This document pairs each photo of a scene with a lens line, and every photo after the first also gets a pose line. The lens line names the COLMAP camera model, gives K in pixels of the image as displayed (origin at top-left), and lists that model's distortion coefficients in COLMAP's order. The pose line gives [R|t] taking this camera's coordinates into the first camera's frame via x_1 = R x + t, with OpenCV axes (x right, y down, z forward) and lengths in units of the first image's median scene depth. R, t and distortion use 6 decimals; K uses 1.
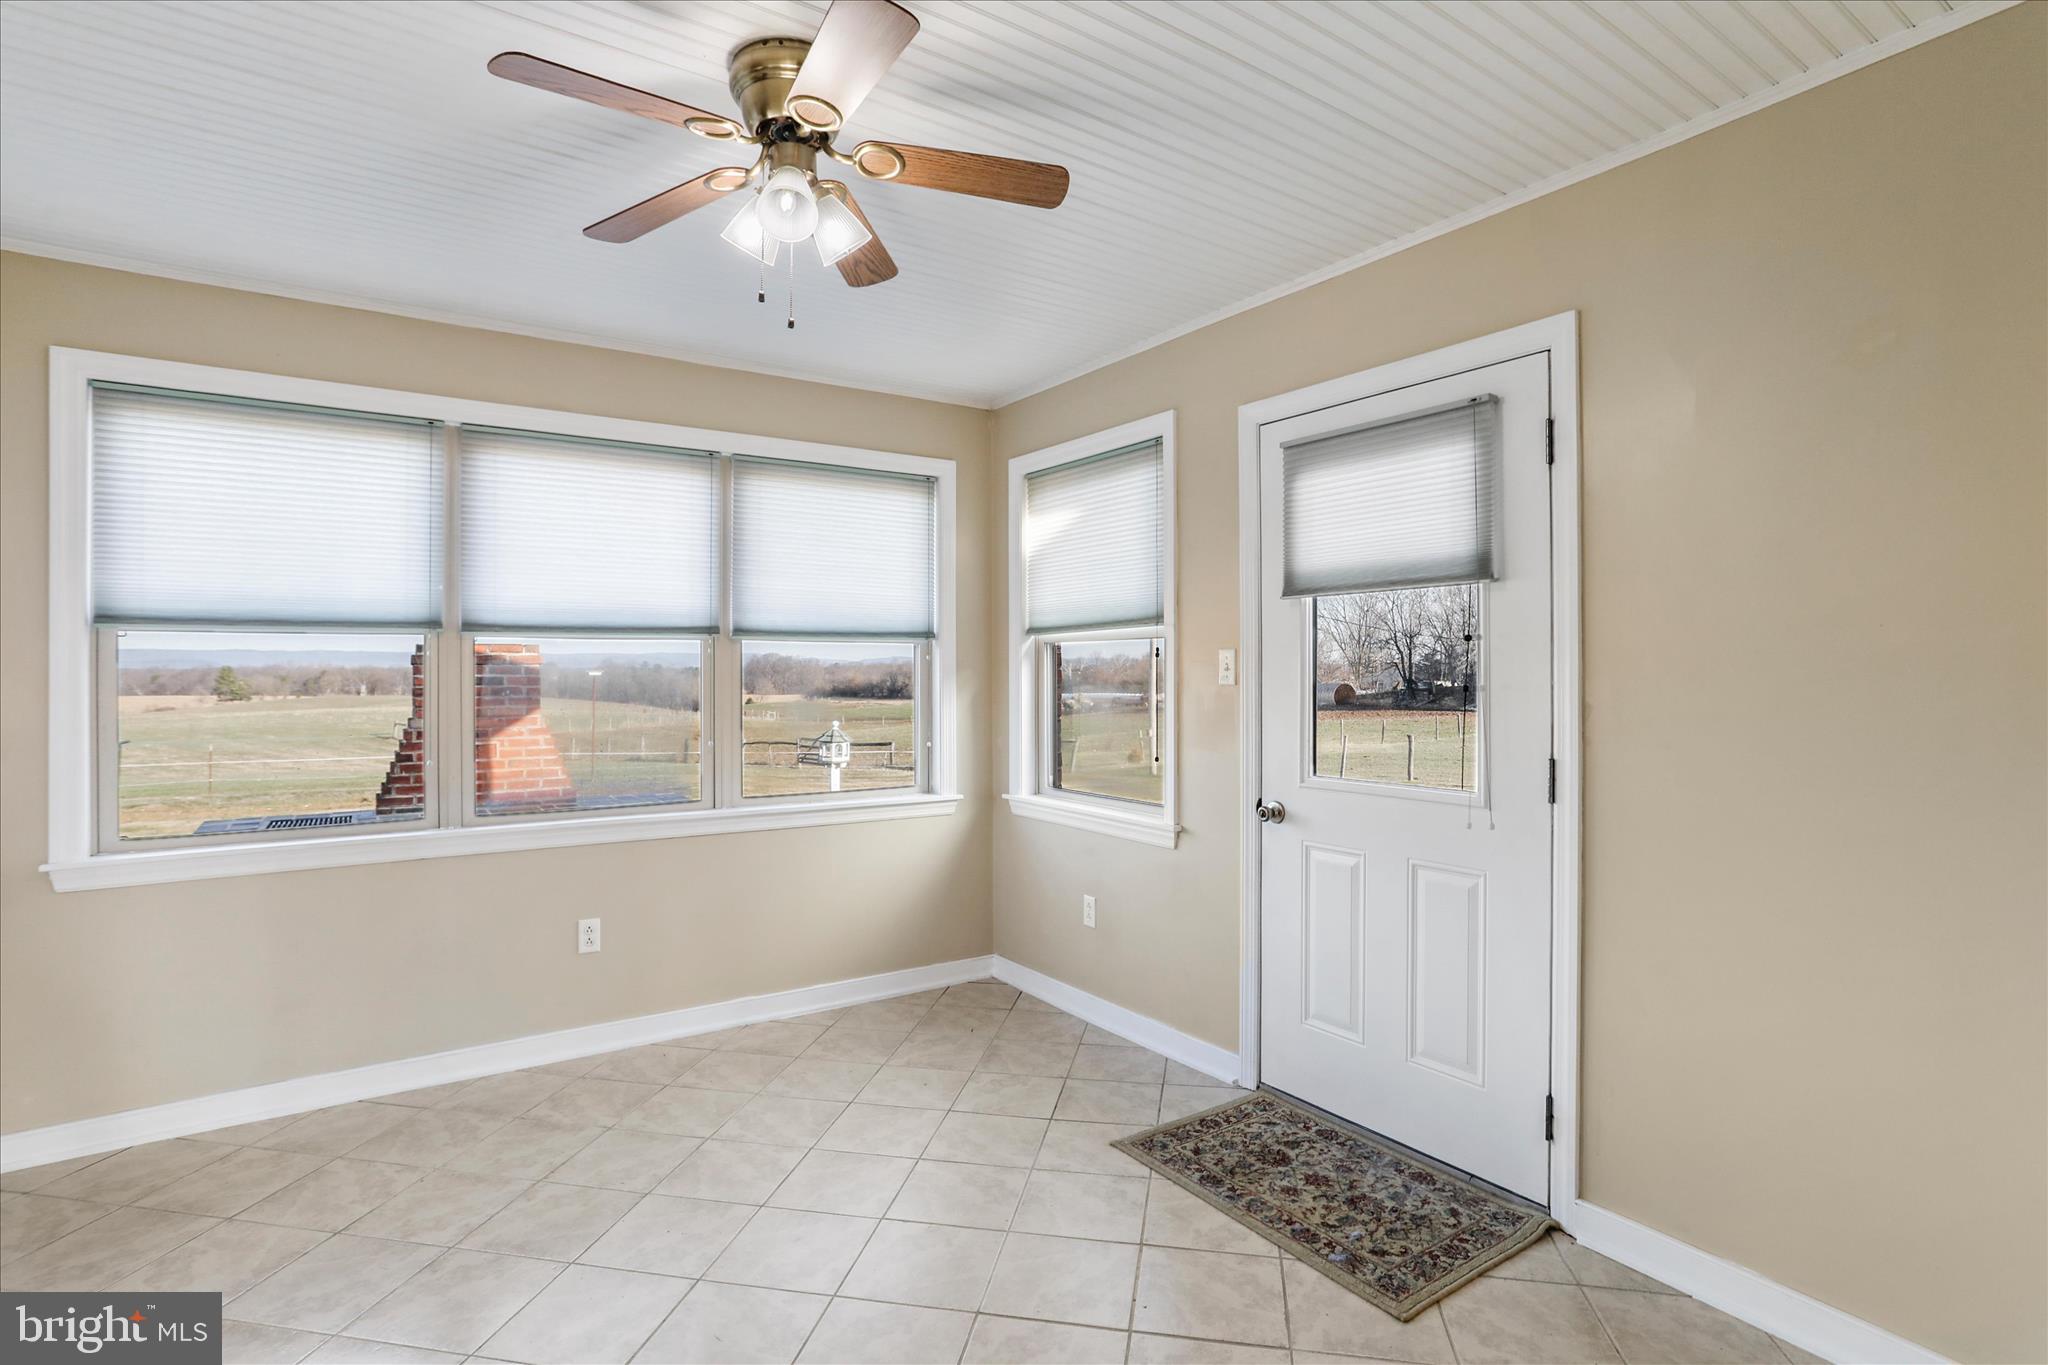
lens RADIAL K [[1019.5, 0, 1006.7], [0, 1019.5, 683.0], [0, 0, 1]] dist [-0.019185, 0.006108]
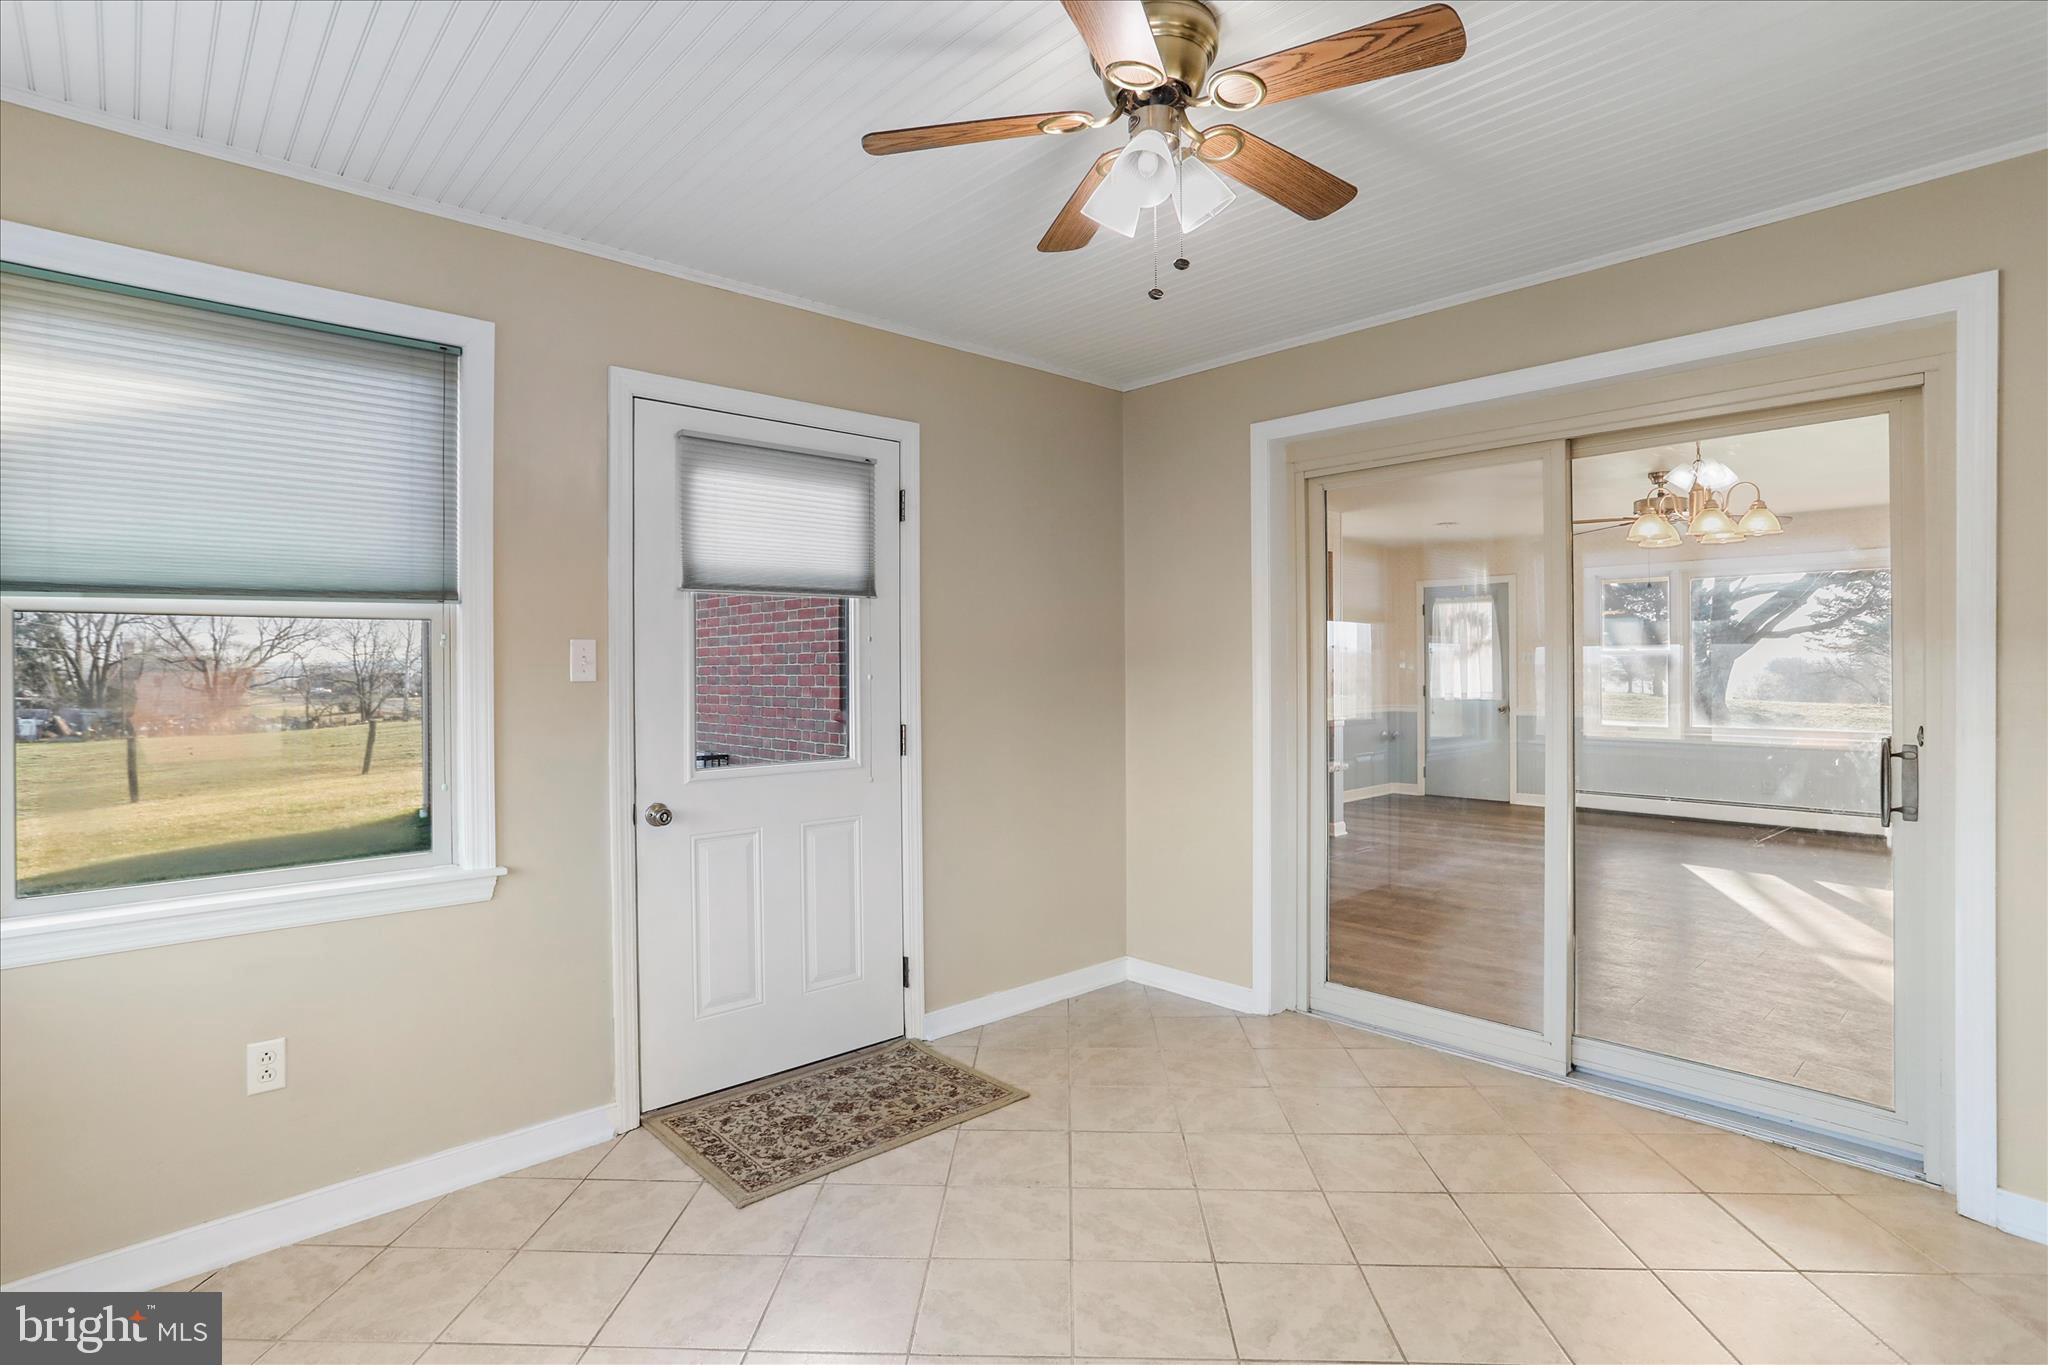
lens RADIAL K [[1019.5, 0, 1026.1], [0, 1019.5, 674.3], [0, 0, 1]] dist [-0.019185, 0.006108]
pose [[-0.154591, 0.001035, 0.987978, -0.811769], [0.023868, 0.999712, 0.002687, 0.003595], [-0.987690, 0.023997, -0.154571, 0.909968]]
